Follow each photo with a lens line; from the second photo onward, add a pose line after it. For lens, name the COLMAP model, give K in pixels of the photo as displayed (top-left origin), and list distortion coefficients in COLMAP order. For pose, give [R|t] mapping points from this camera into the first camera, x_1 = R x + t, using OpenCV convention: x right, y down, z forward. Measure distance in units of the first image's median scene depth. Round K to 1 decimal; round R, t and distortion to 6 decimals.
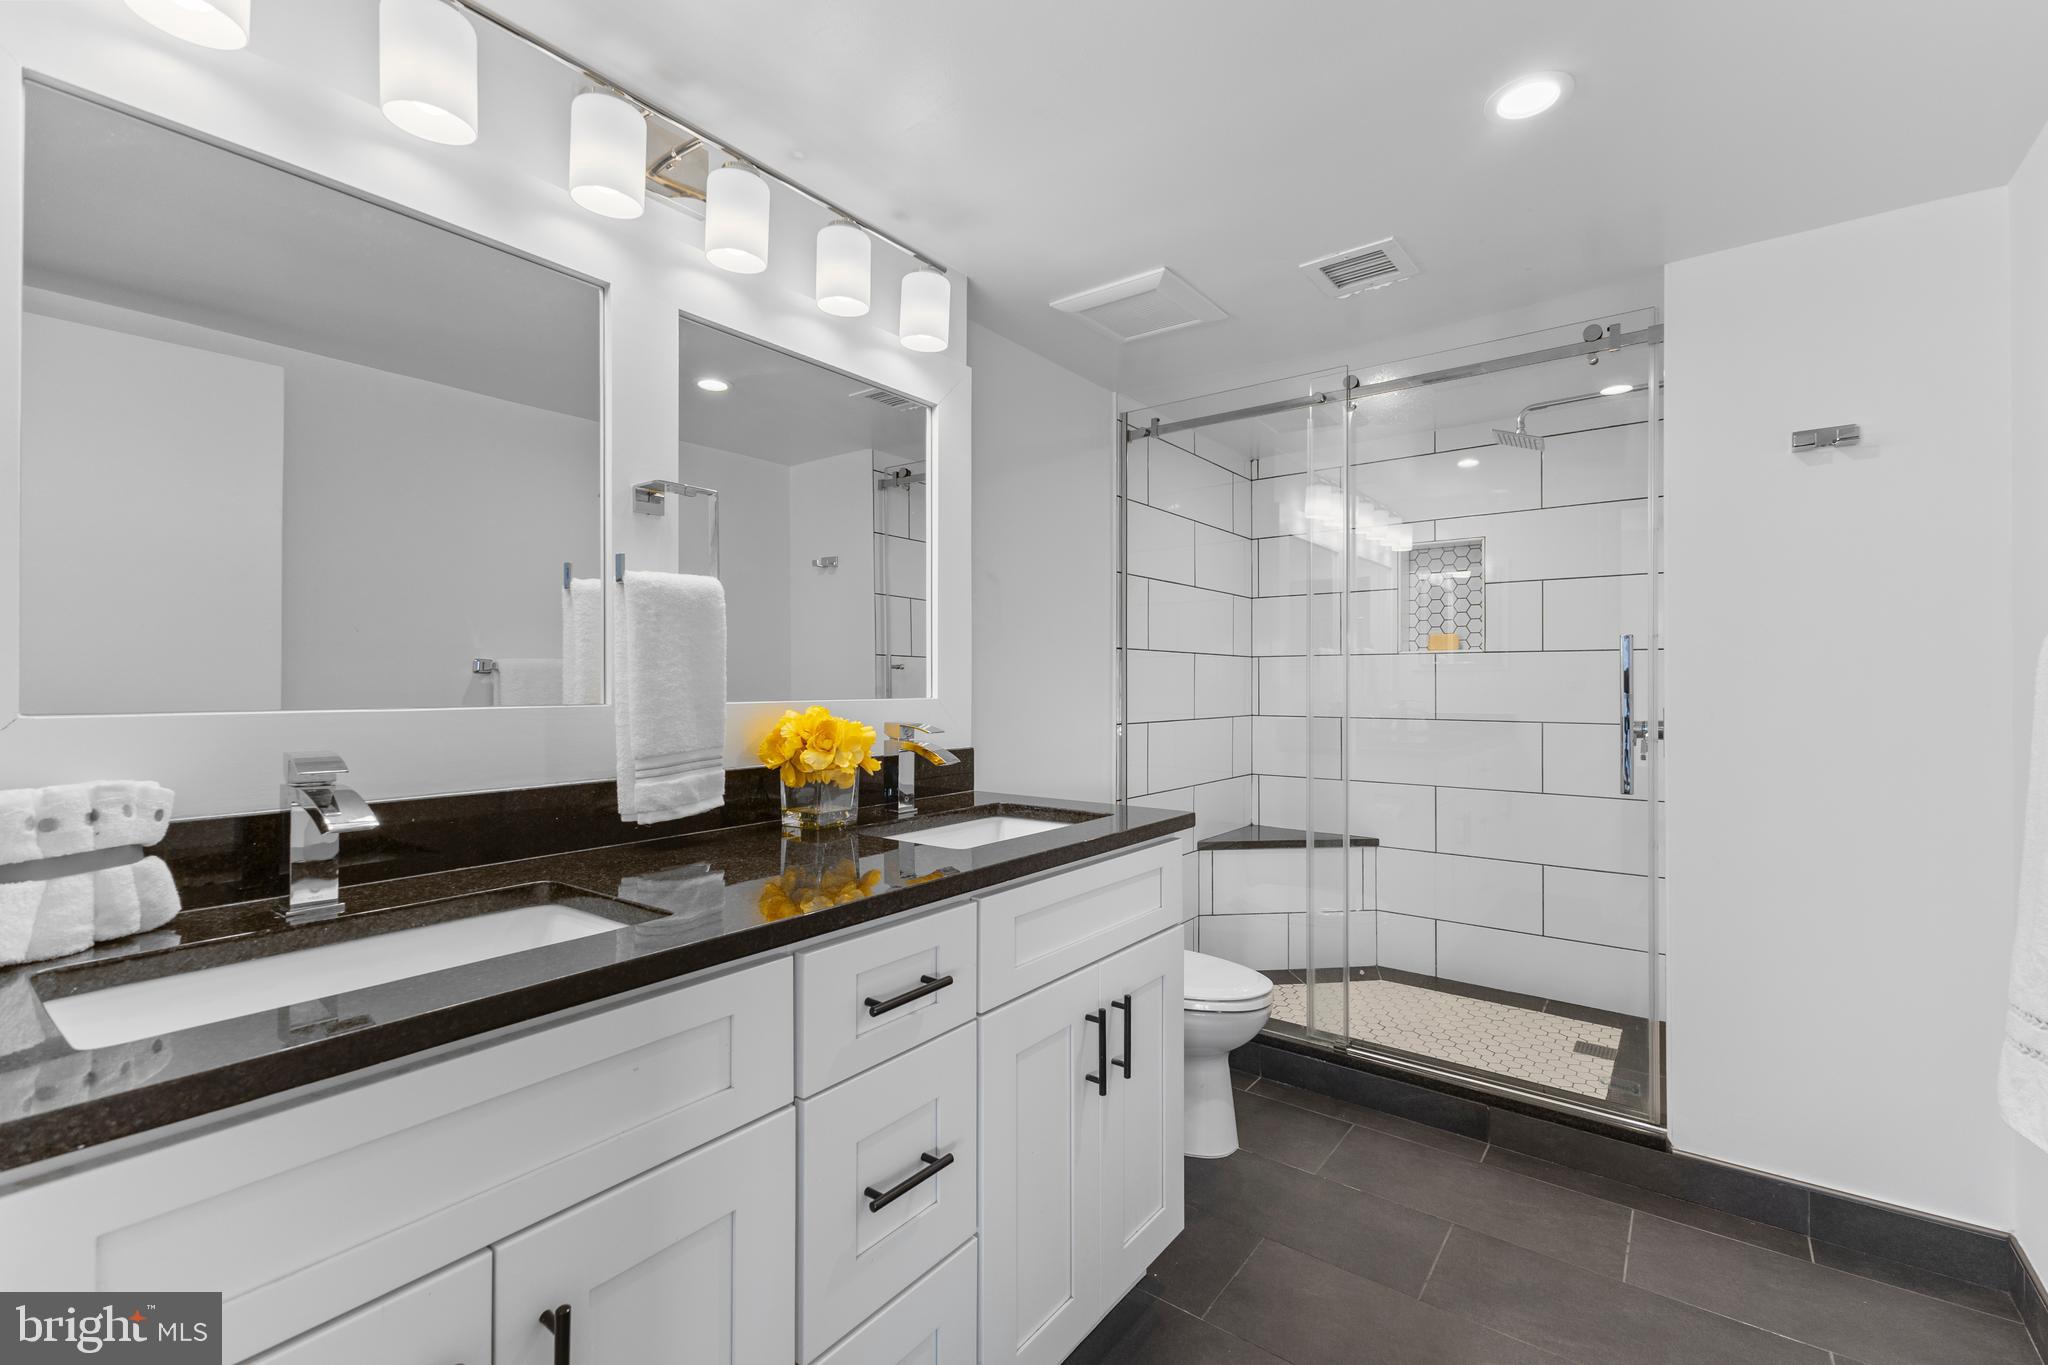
lens RADIAL K [[893.6, 0, 1009.4], [0, 893.6, 683.6], [0, 0, 1]] dist [0.004083, -0.001961]
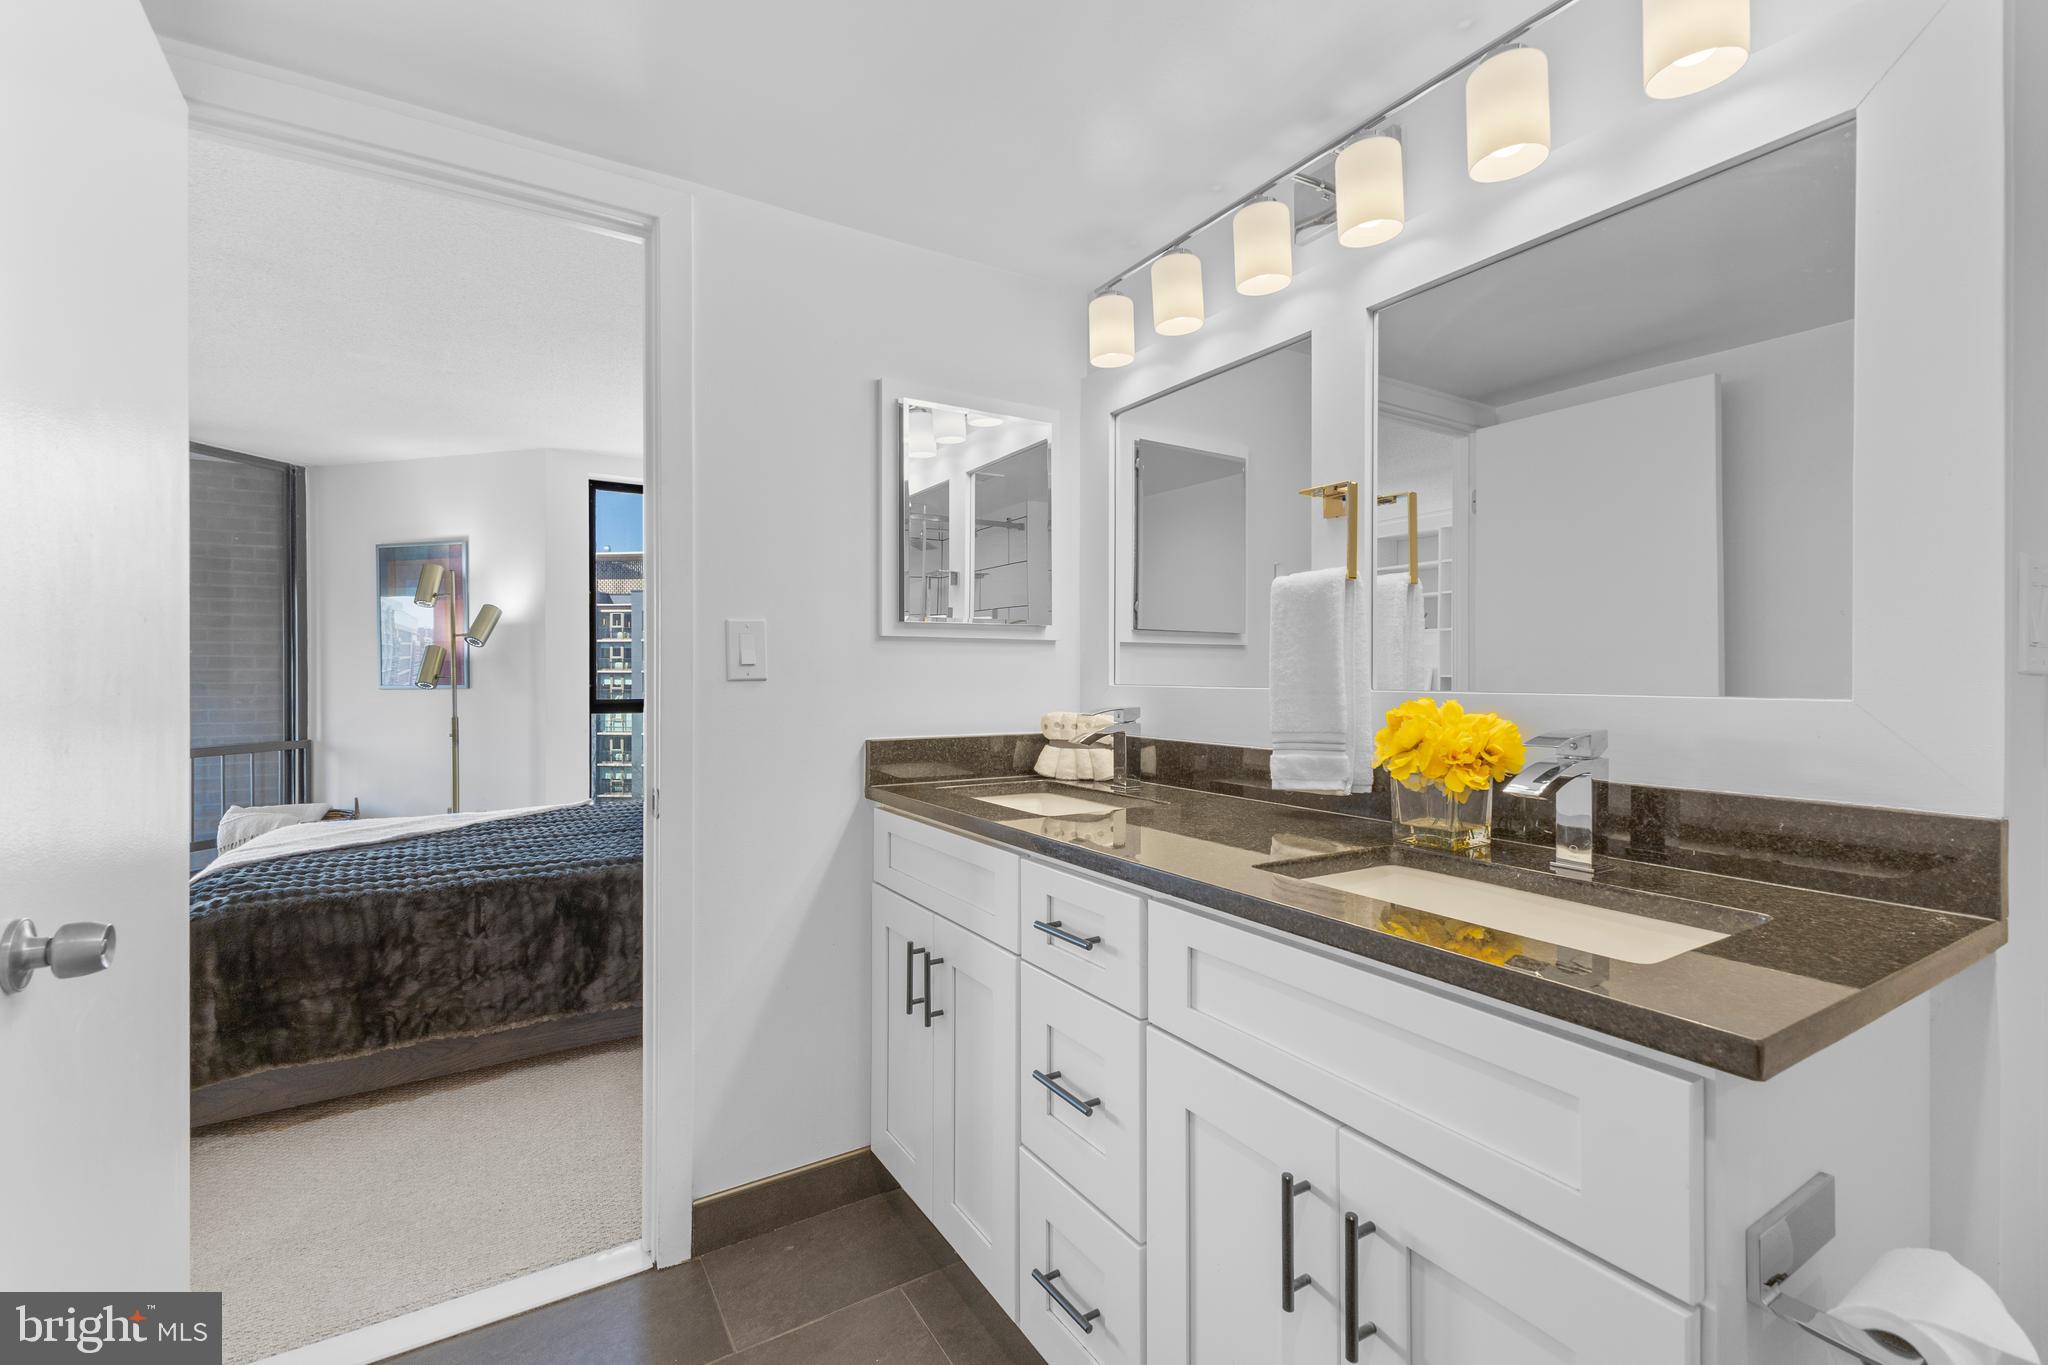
lens RADIAL K [[893.6, 0, 1015.1], [0, 893.6, 674.8], [0, 0, 1]] dist [0.004083, -0.001961]
pose [[-0.378508, -0.001529, -0.925597, 0.817083], [-0.003991, 0.999992, -0.000020, 0.006565], [0.925589, 0.003687, -0.378511, 1.127243]]
